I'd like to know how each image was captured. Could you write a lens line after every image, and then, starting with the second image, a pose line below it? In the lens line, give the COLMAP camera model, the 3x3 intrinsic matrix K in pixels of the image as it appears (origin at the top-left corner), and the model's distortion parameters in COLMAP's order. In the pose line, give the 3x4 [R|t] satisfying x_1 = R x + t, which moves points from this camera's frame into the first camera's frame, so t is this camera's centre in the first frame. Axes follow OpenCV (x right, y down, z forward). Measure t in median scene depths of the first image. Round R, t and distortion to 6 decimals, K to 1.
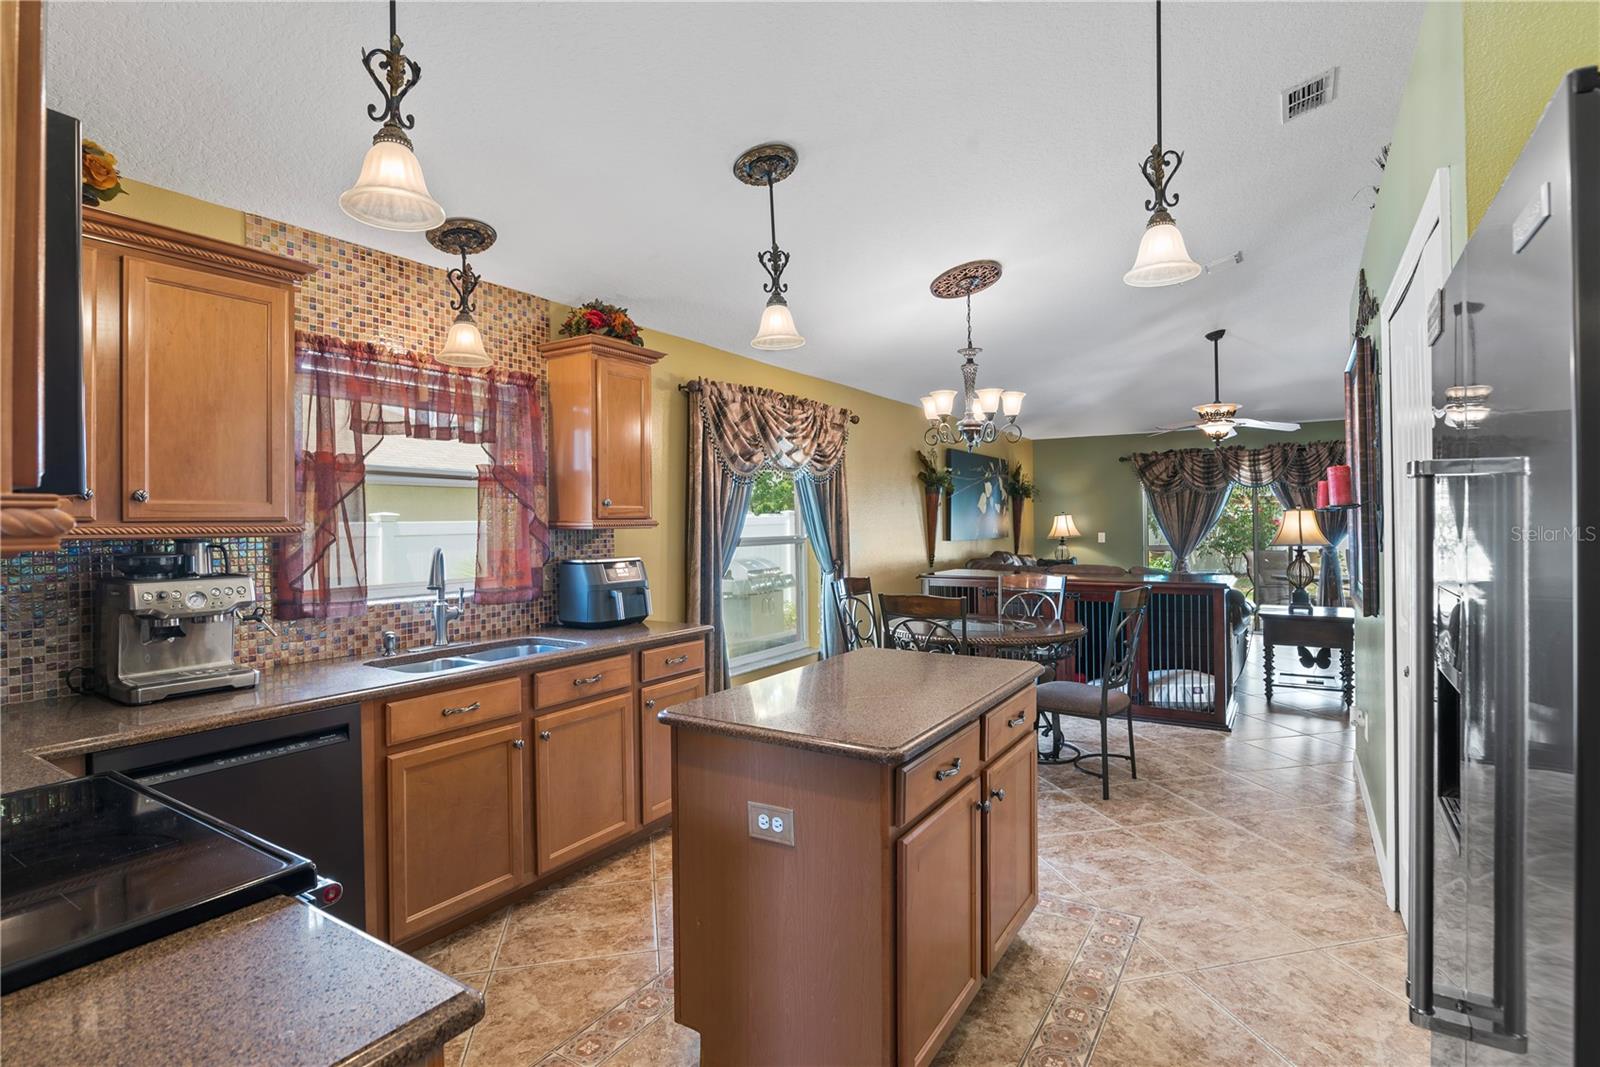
lens RADIAL K [[774.0, 0, 806.4], [0, 774.0, 519.3], [0, 0, 1]] dist [-0.026634, 0.007112]
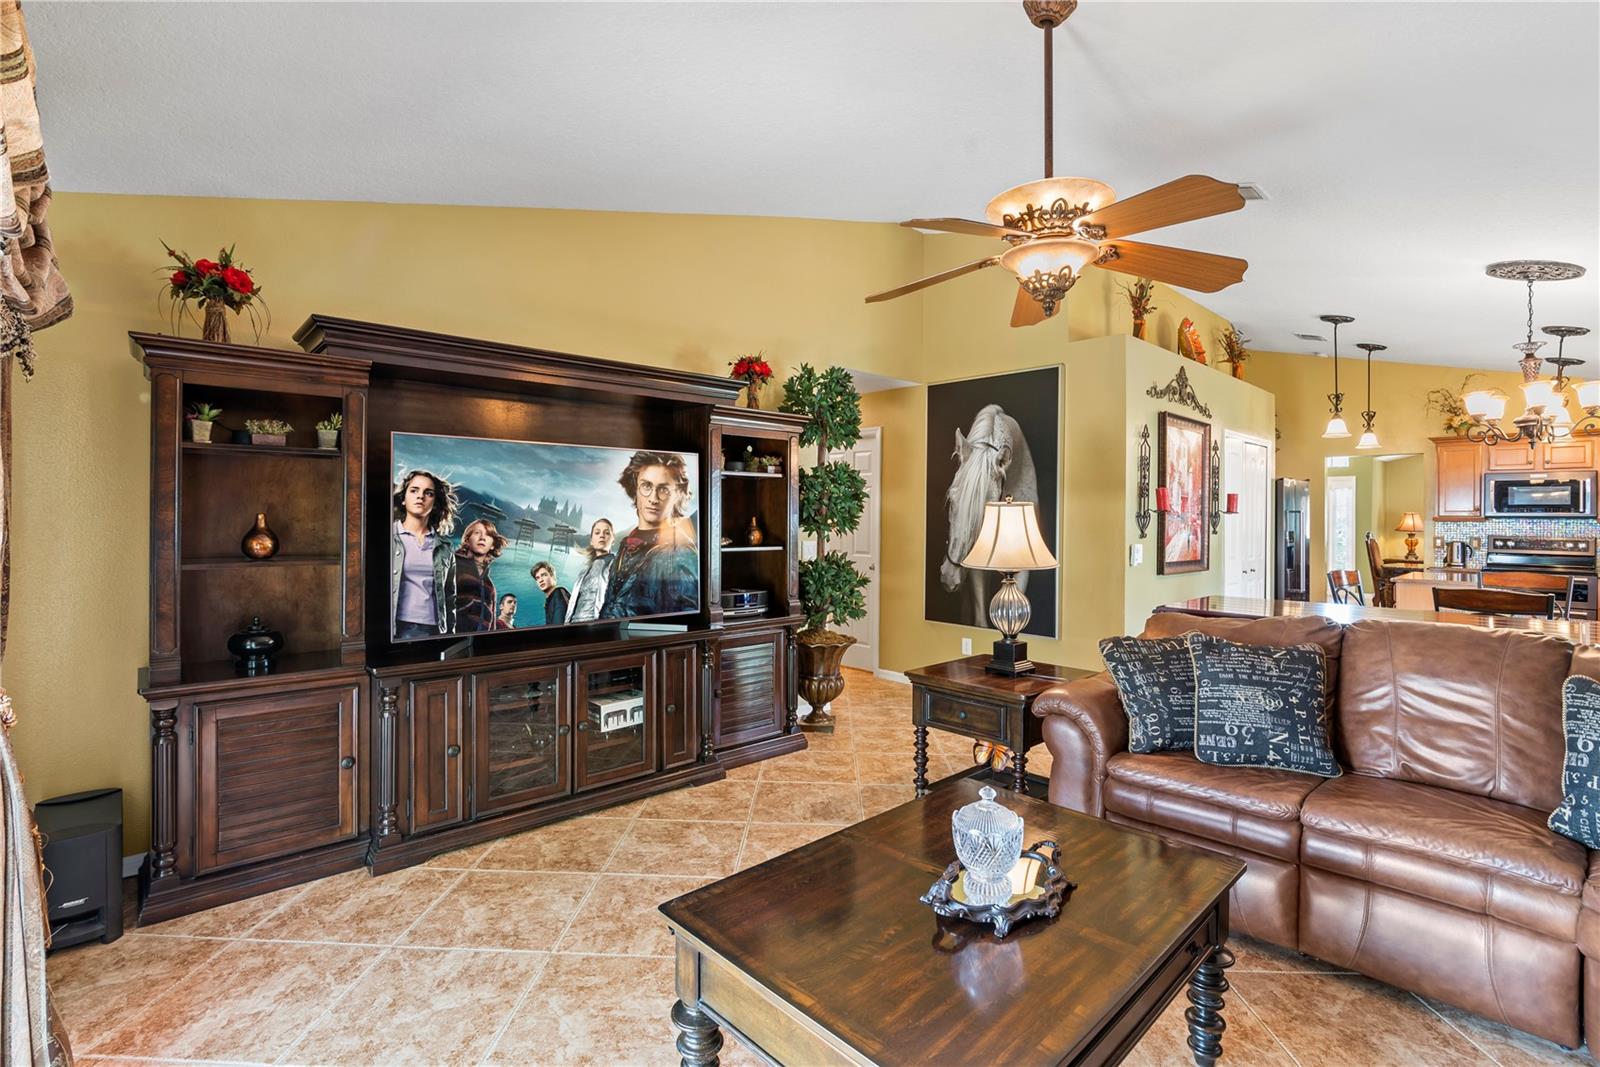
lens RADIAL K [[753.7, 0, 805.8], [0, 753.7, 515.3], [0, 0, 1]] dist [-0.004785, -0.000304]
pose [[-0.972956, 0.003619, 0.230964, 0.466672], [0.002140, 0.999976, -0.006651, 0.000436], [-0.230982, -0.005976, -0.972940, 1.119834]]
